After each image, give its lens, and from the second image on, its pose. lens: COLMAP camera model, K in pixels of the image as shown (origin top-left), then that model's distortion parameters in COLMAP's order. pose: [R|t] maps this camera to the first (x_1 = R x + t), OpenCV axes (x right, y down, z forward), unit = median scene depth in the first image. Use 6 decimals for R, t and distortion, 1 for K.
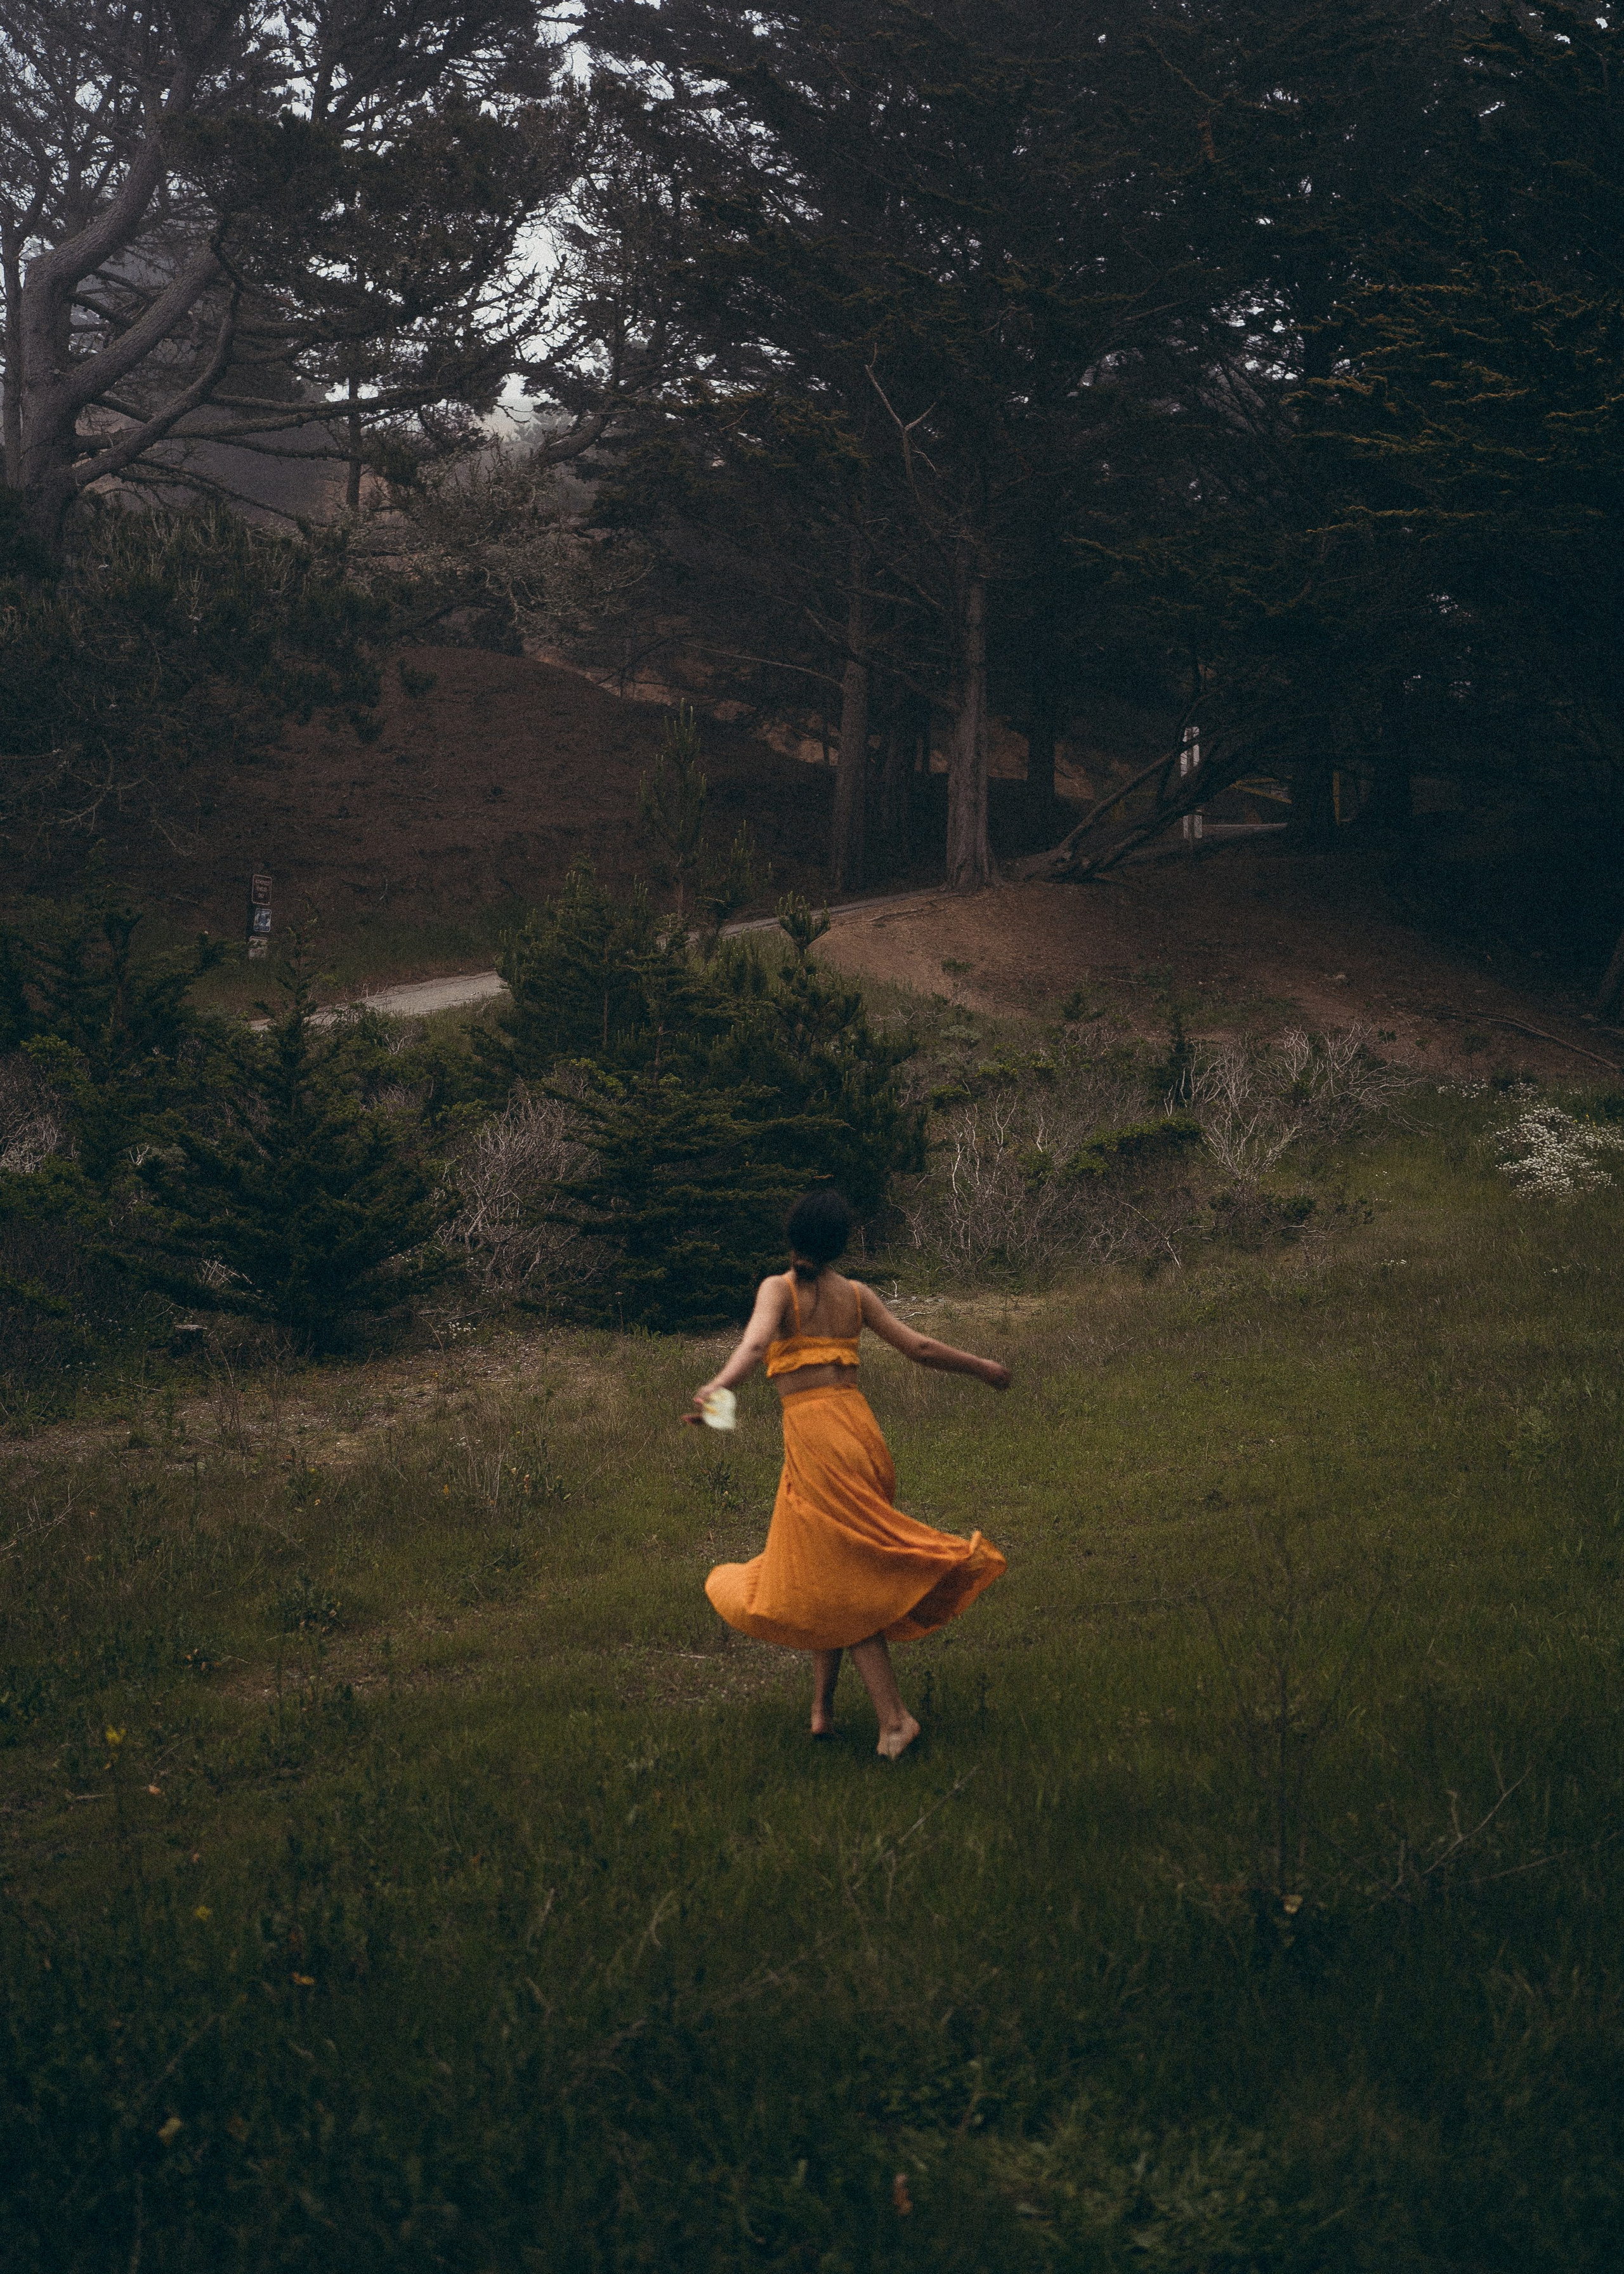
lens RADIAL K [[2628.5, 0, 812.0], [0, 2628.5, 1137.0], [0, 0, 1]] dist [-0.043626, 0.222463]
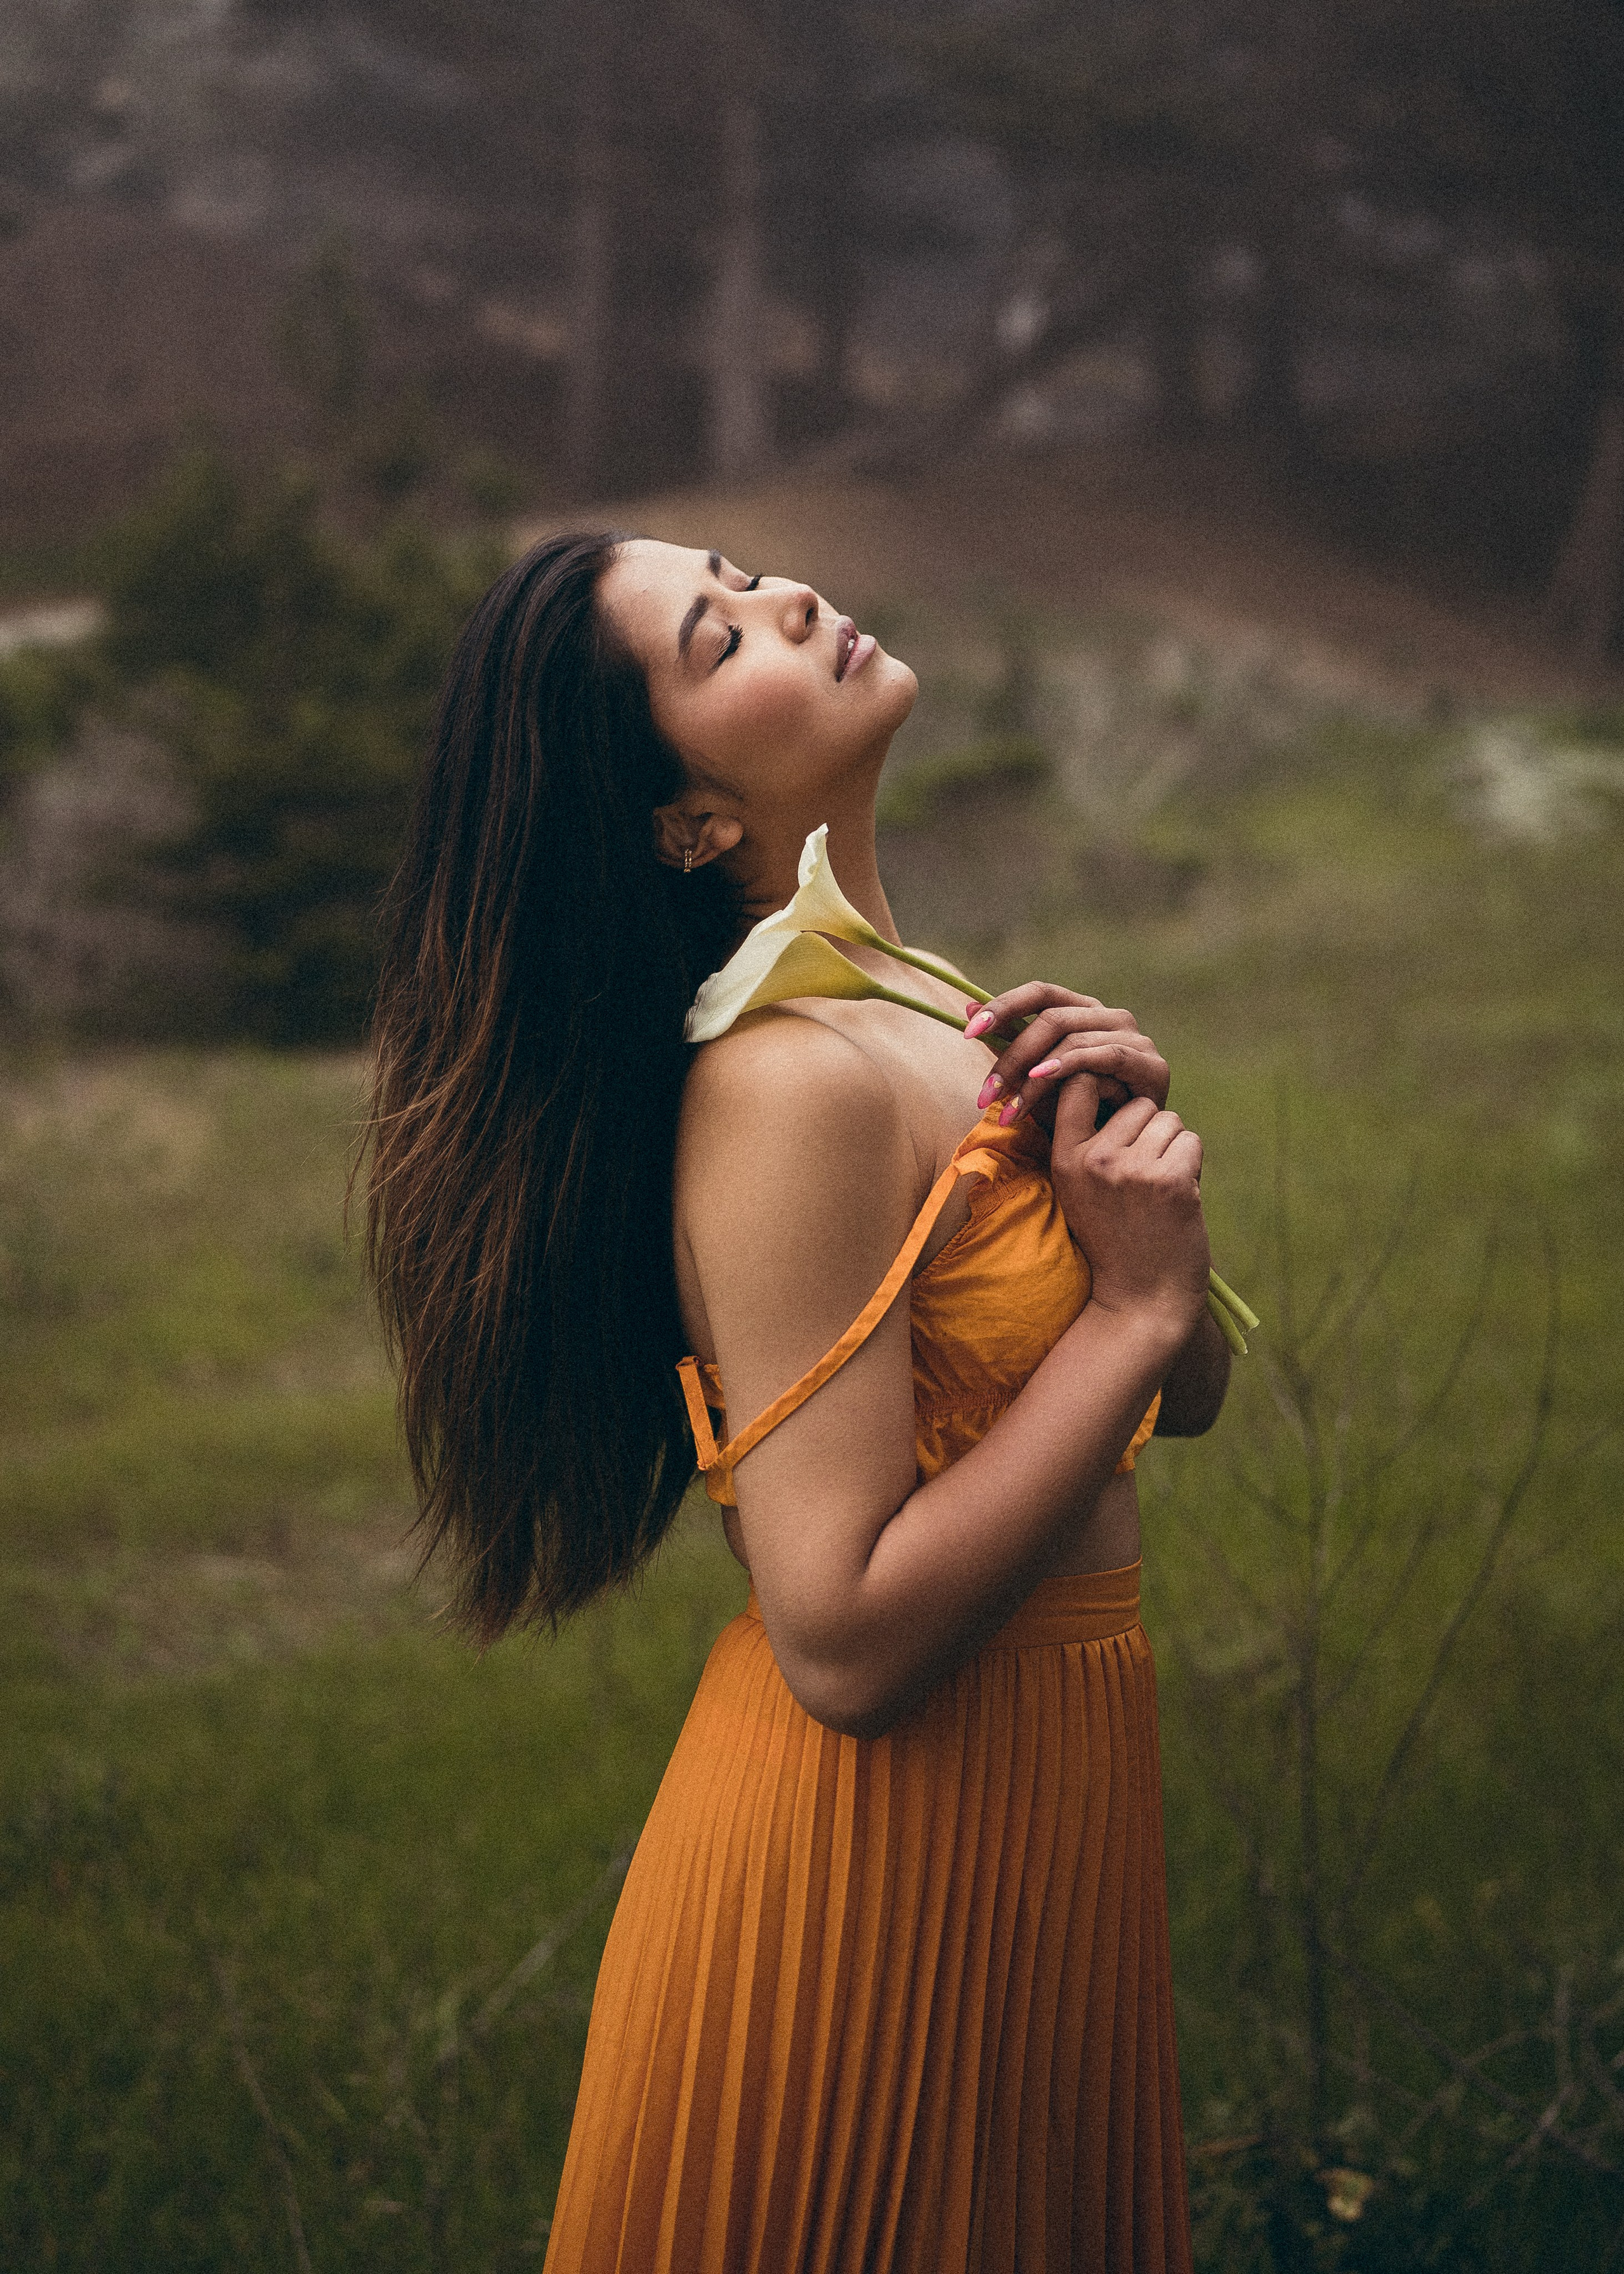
lens RADIAL K [[2942.4, 0, 808.9], [0, 2942.4, 1213.9], [0, 0, 1]] dist [-0.131744, 0.004955]
pose [[0.997237, -0.031463, 0.067288, 0.024224], [0.023493, 0.992958, 0.116116, 0.026732], [-0.070467, -0.114214, 0.990954, 0.198841]]
